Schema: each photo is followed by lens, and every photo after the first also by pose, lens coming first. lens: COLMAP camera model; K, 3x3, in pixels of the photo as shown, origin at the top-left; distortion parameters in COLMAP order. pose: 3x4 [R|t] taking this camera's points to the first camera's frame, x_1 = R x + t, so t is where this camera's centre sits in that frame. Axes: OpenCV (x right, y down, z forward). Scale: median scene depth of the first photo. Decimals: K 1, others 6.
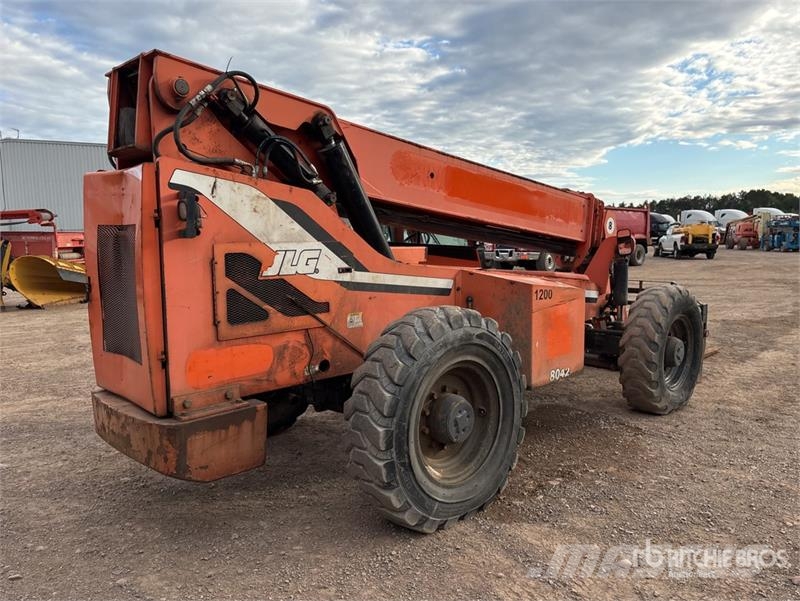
lens RADIAL K [[670.8, 0, 395.7], [0, 670.8, 329.1], [0, 0, 1]] dist [0.062943, -0.068258]
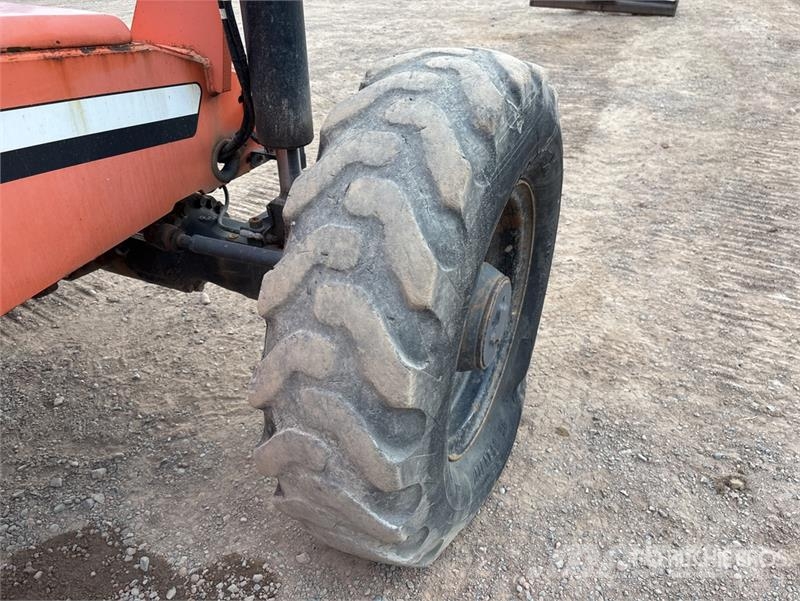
lens RADIAL K [[670.8, 0, 395.7], [0, 670.8, 329.1], [0, 0, 1]] dist [0.062943, -0.068258]
pose [[0.954006, -0.157762, 0.254921, 0.329123], [0.048975, 0.920926, 0.386647, -0.074410], [-0.295761, -0.356379, 0.886295, 0.823764]]
